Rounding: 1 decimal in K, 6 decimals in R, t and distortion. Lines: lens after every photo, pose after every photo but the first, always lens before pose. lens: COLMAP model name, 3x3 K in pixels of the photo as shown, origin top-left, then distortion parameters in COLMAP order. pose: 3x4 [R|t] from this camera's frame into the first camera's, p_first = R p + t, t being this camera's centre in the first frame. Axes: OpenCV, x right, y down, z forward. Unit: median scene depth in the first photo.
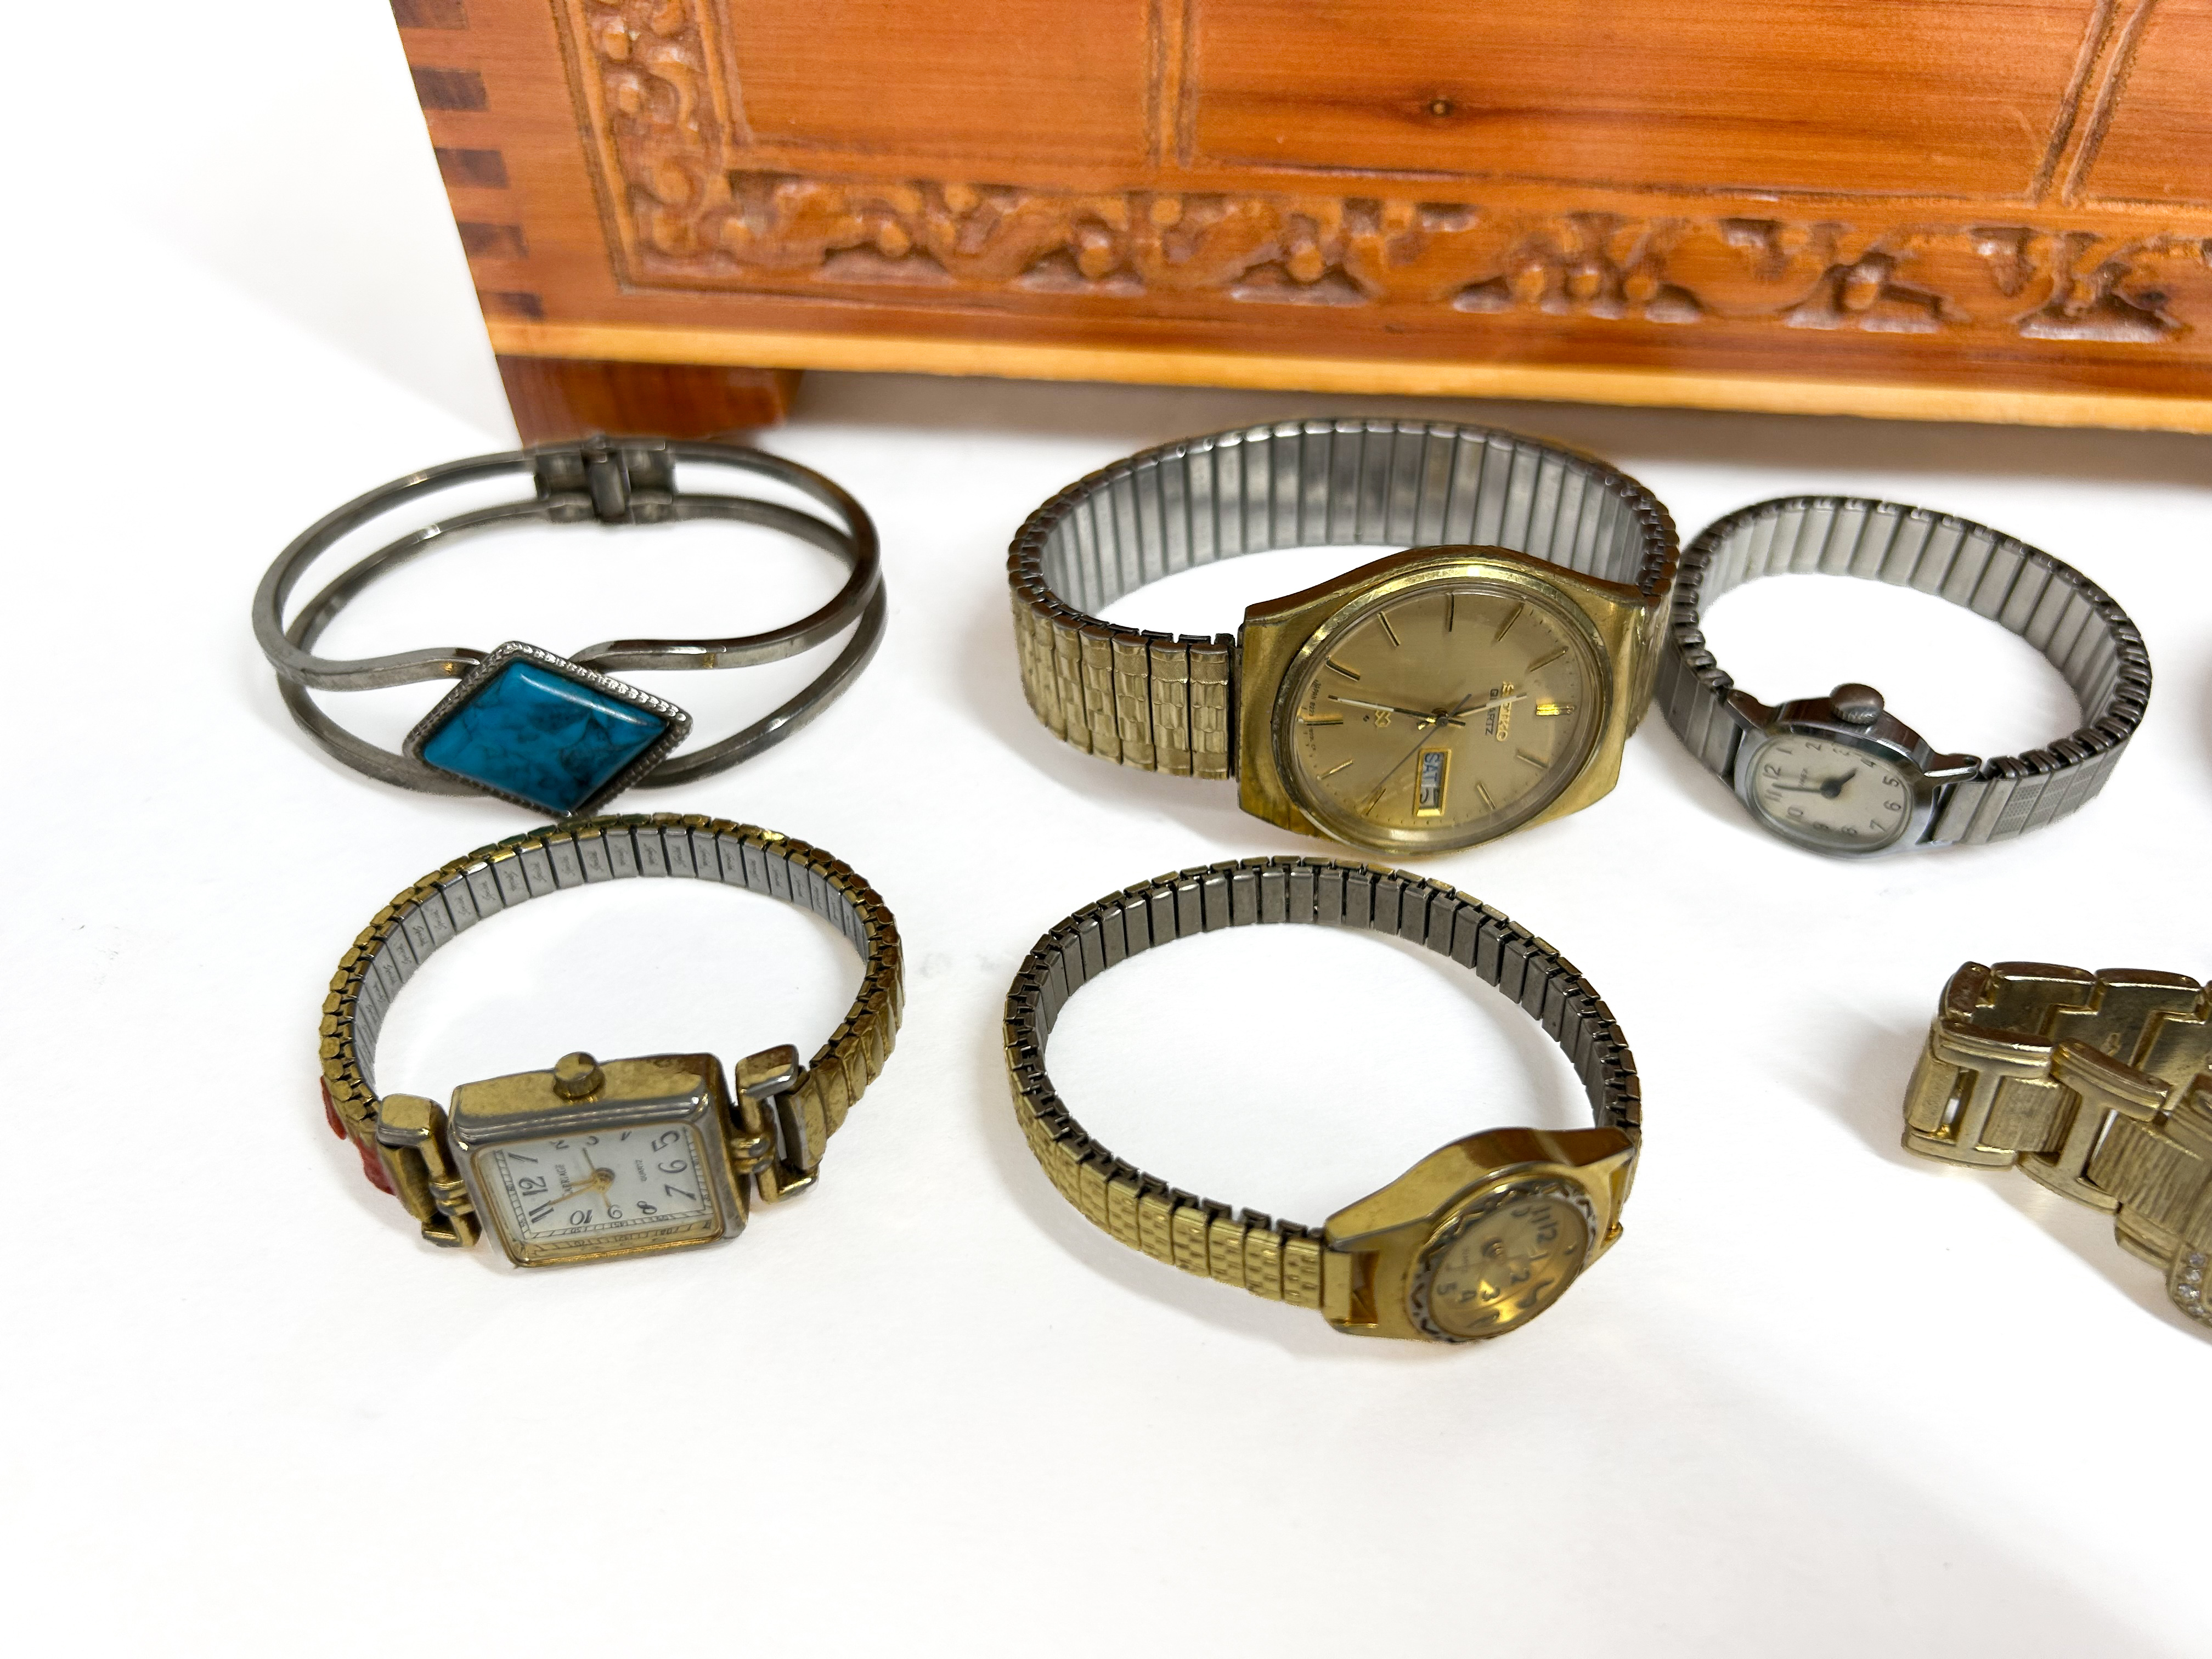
lens RADIAL K [[1763.3, 0, 1112.2], [0, 1763.3, 836.0], [0, 0, 1]] dist [0.003486, -0.038230]
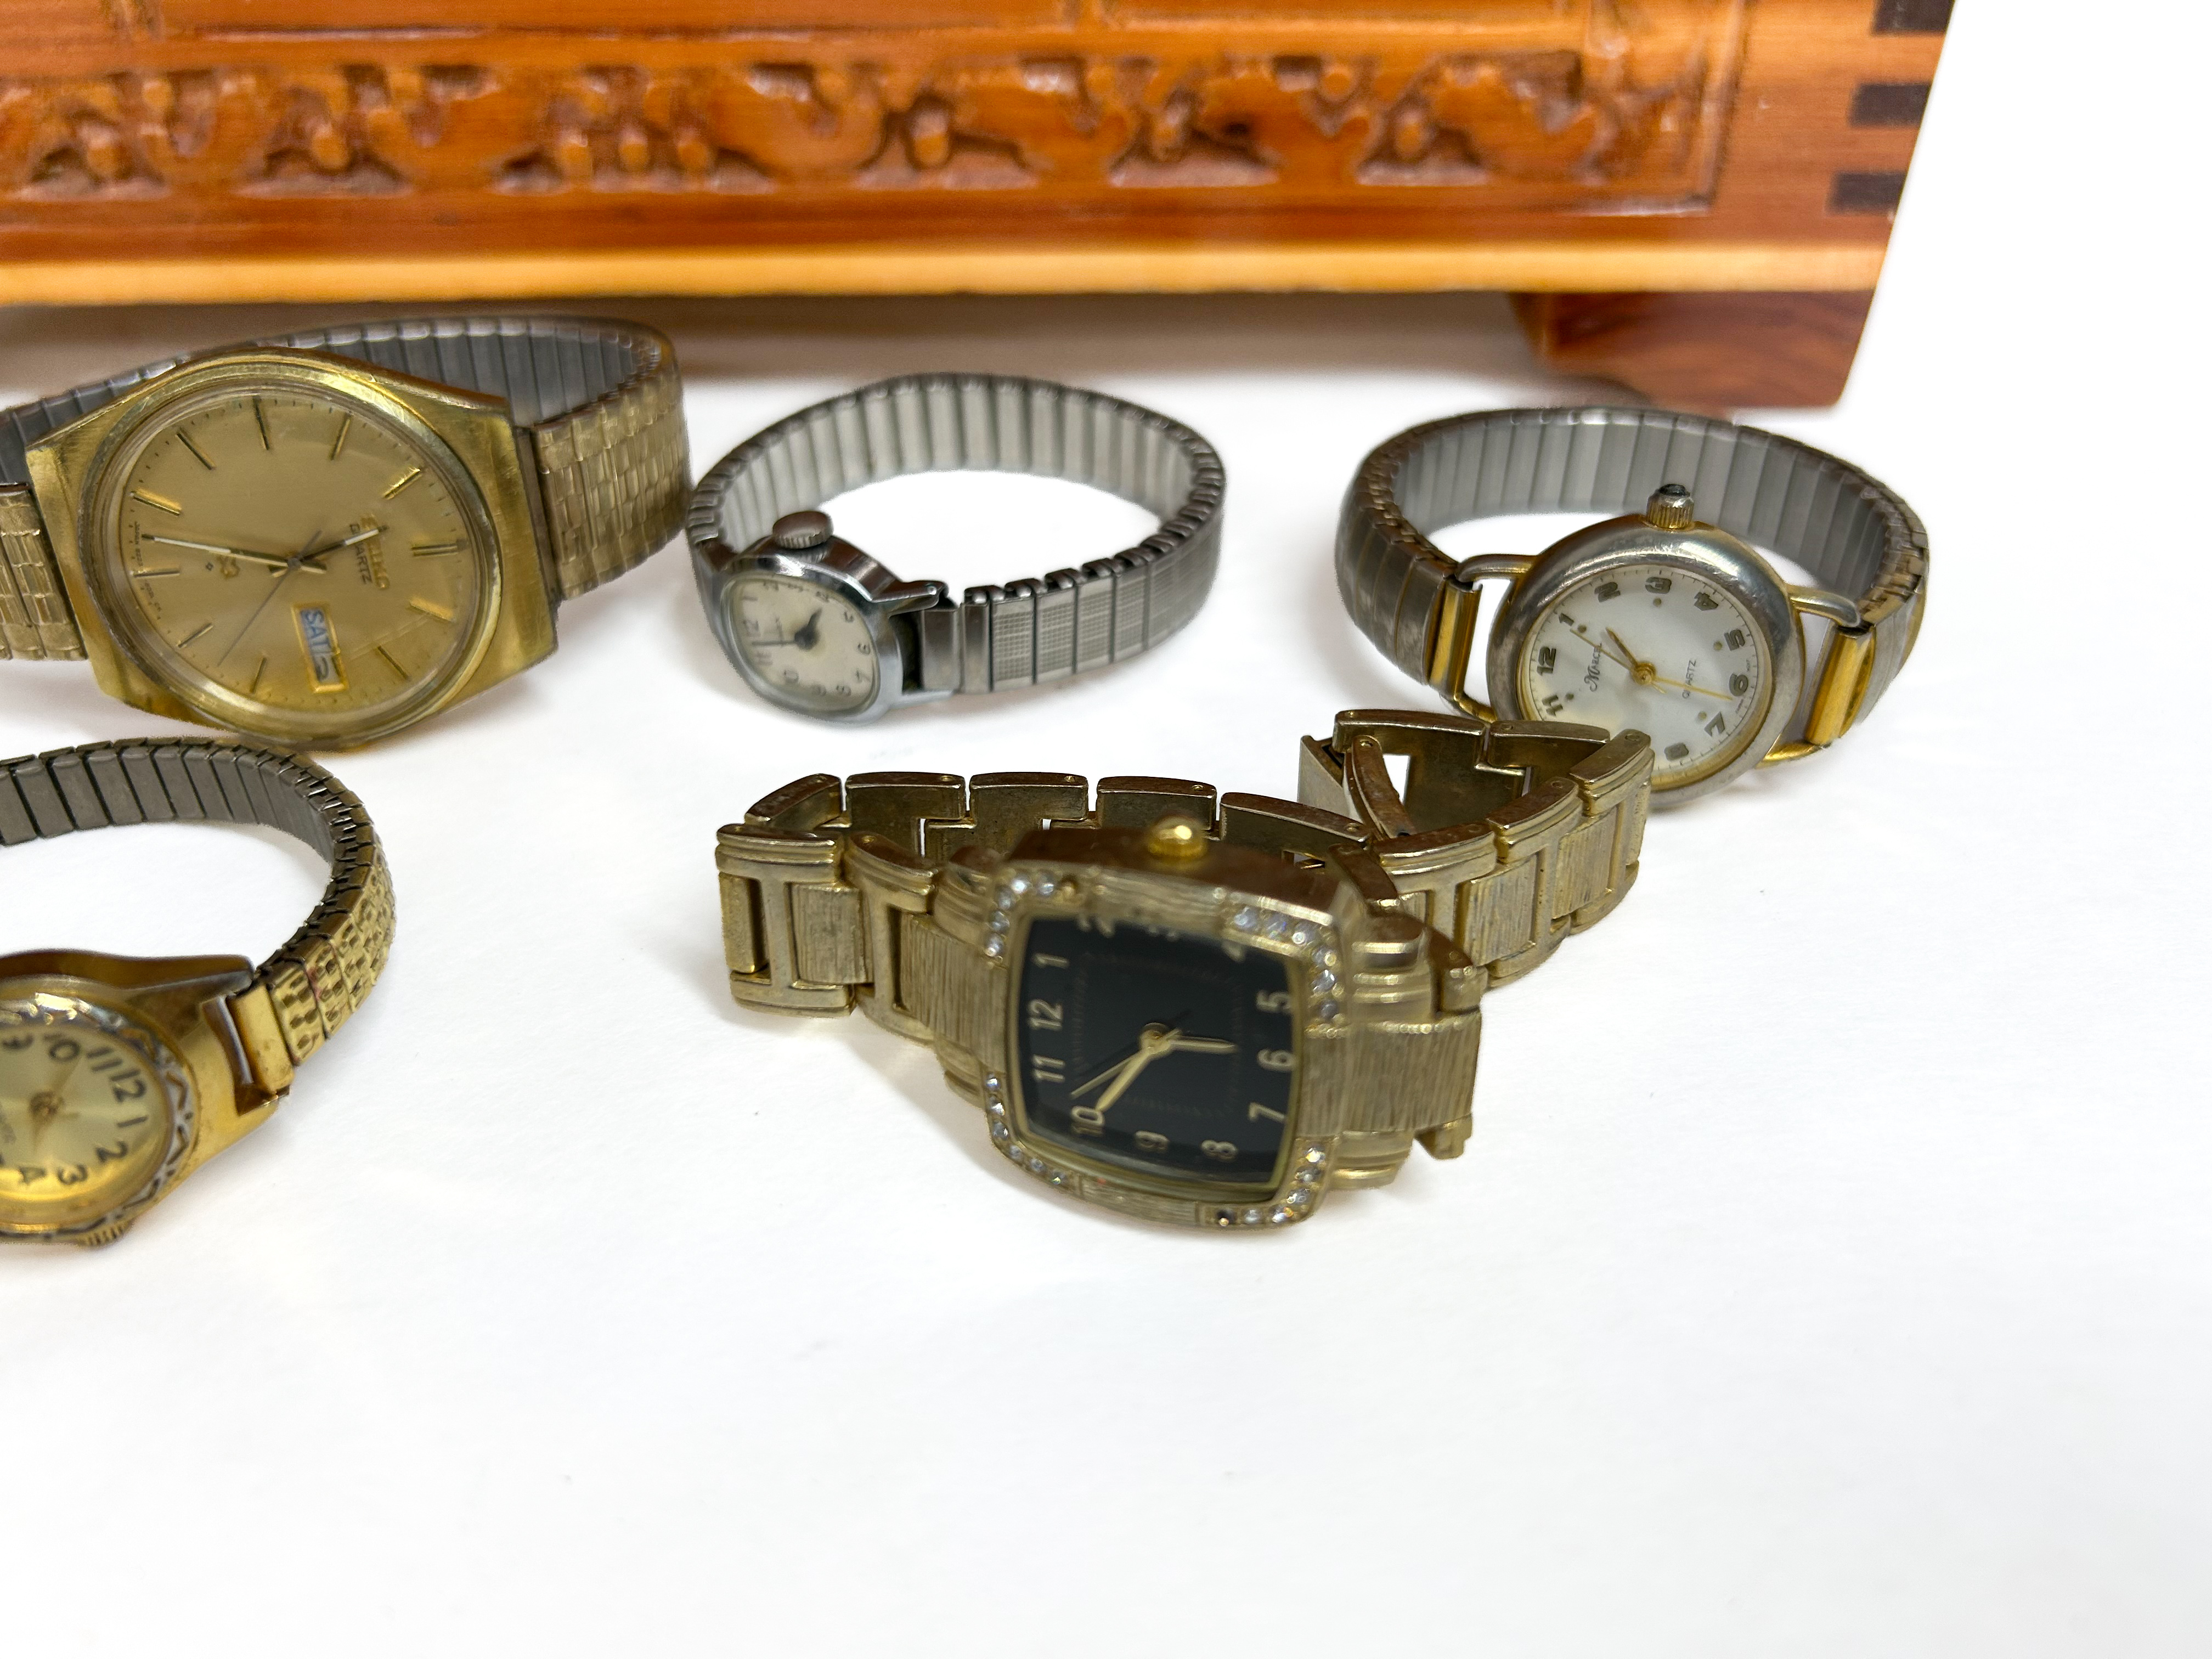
lens RADIAL K [[1826.3, 0, 1101.6], [0, 1826.3, 804.2], [0, 0, 1]] dist [-0.004018, -0.055936]
pose [[0.997508, -0.052253, 0.047412, 0.485434], [0.058689, 0.987473, -0.146468, 0.184140], [-0.039165, 0.148886, 0.988078, 0.124973]]
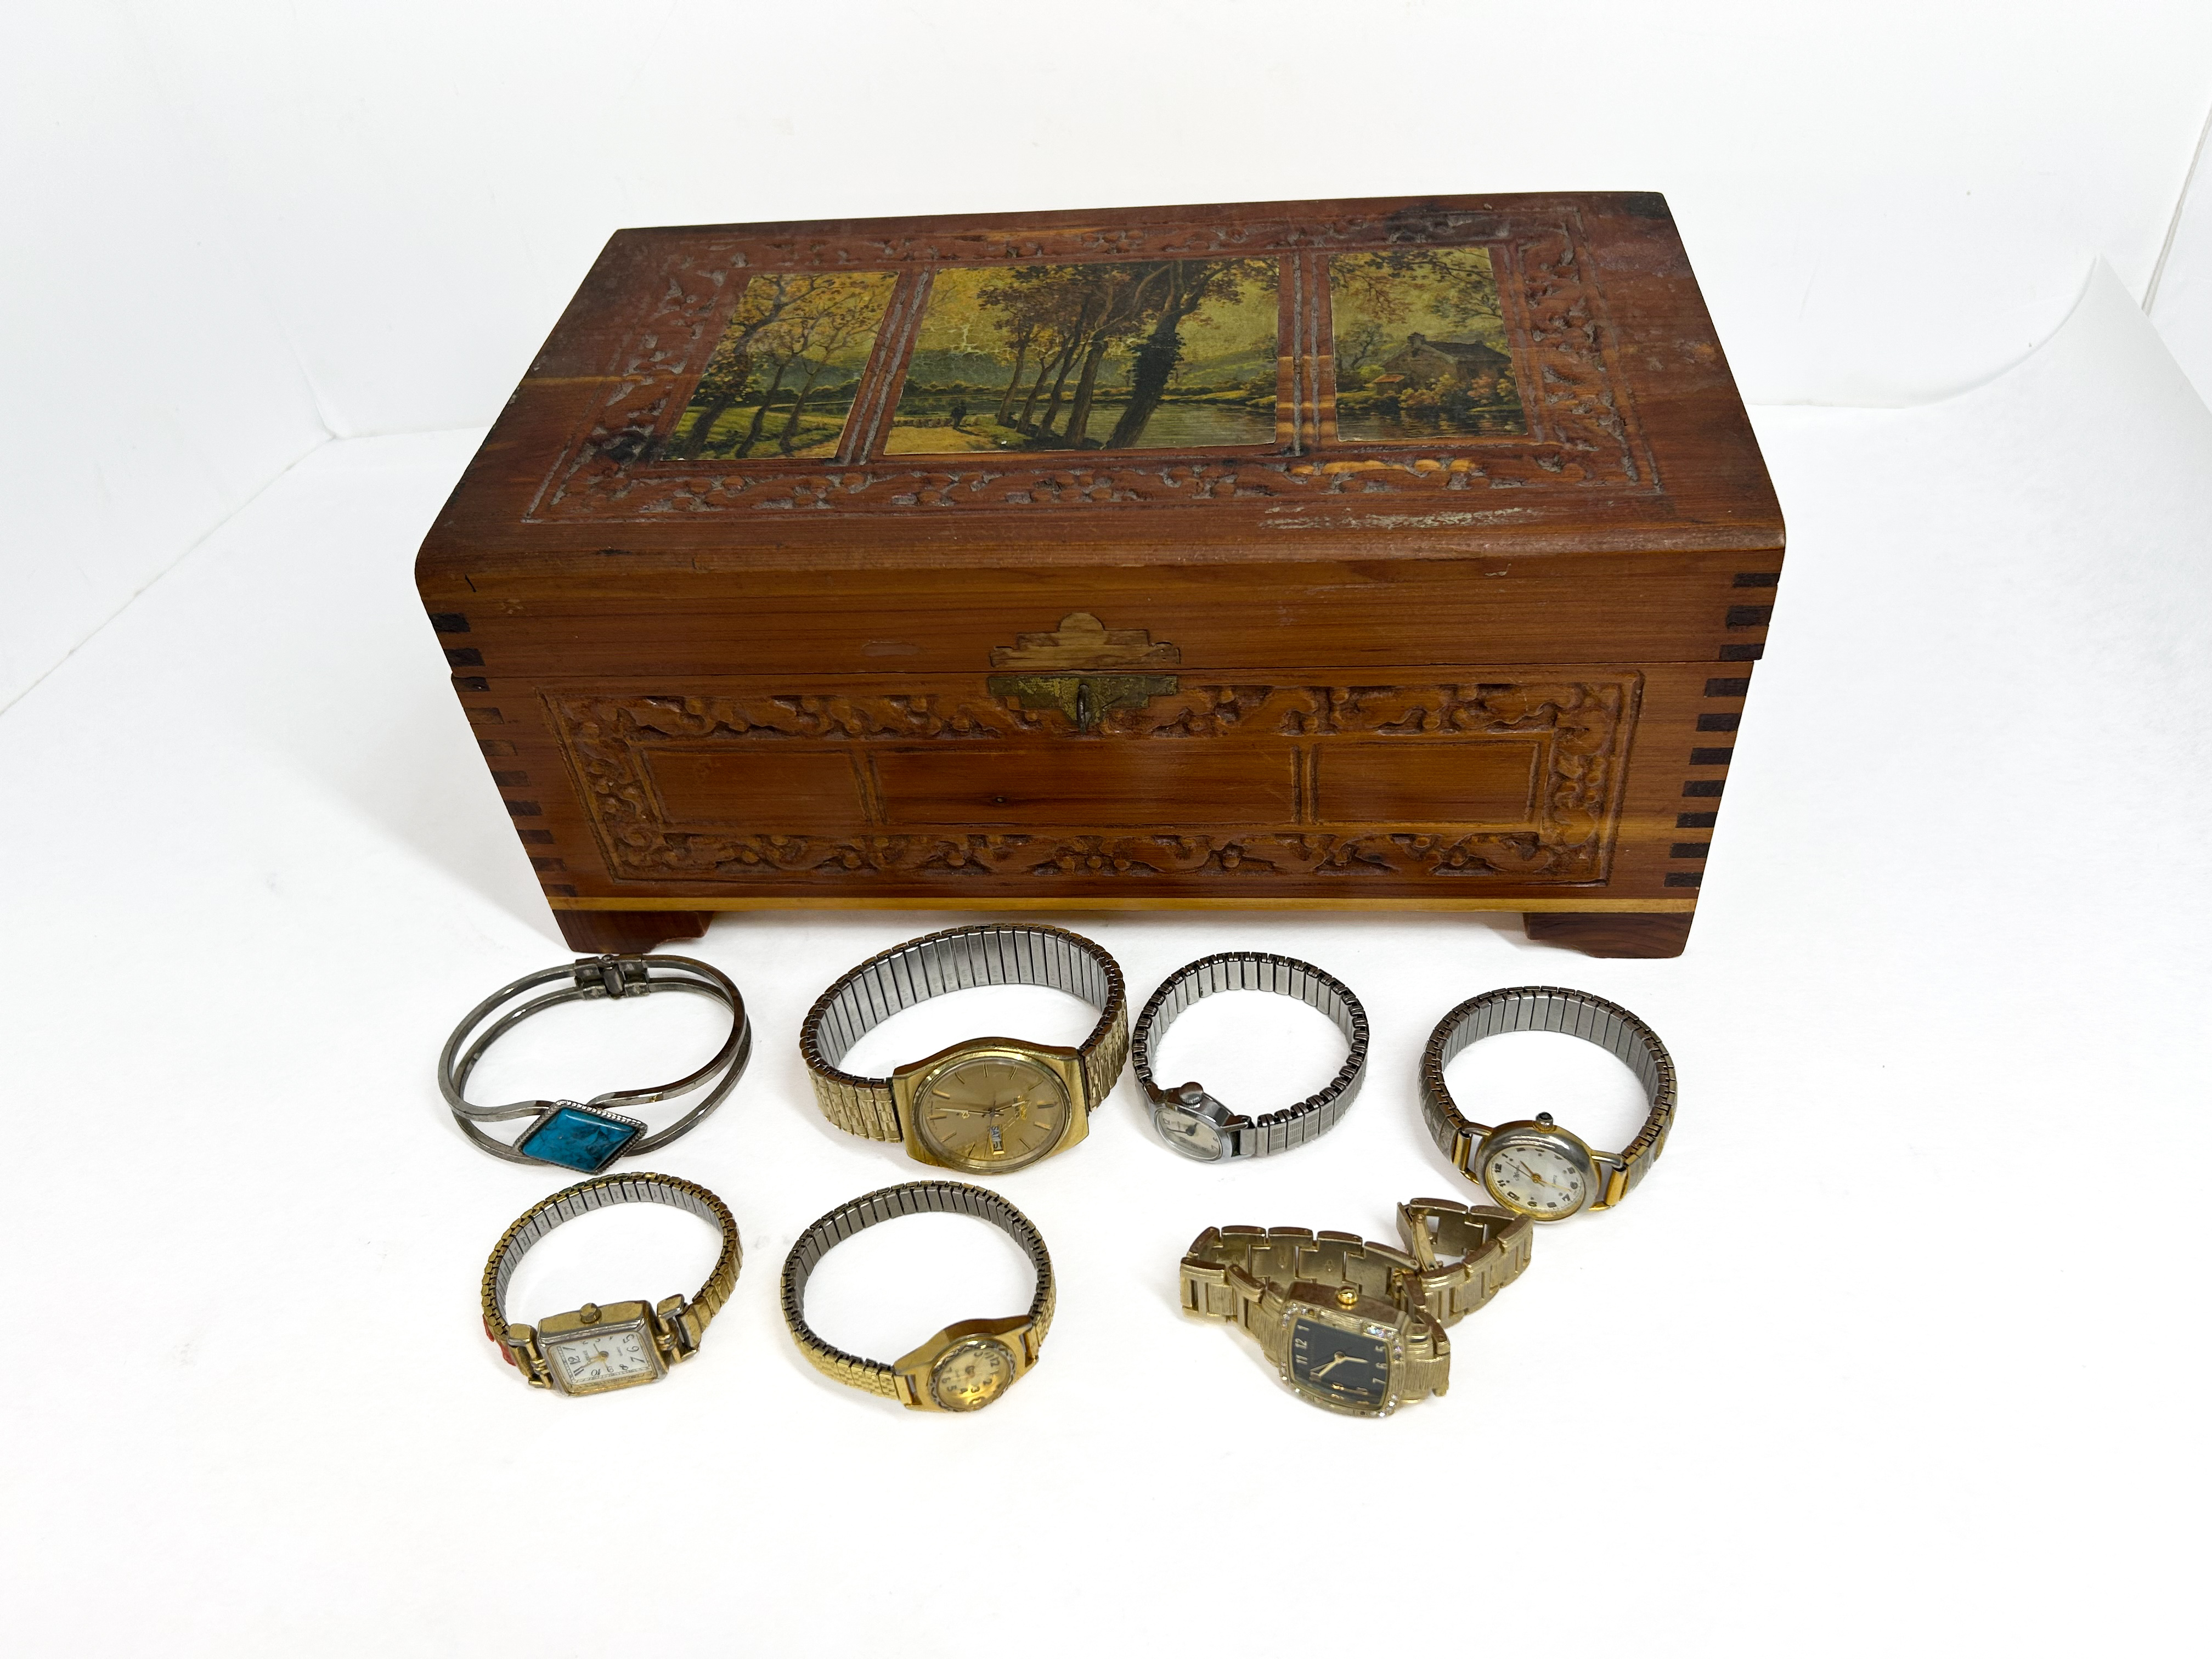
lens RADIAL K [[1745.8, 0, 1106.0], [0, 1745.8, 829.5], [0, 0, 1]] dist [0.097826, -0.262663]
pose [[0.996894, -0.056673, -0.054691, 0.423053], [0.053536, 0.996925, -0.057217, -0.258808], [0.057766, 0.054111, 0.996863, -1.034798]]
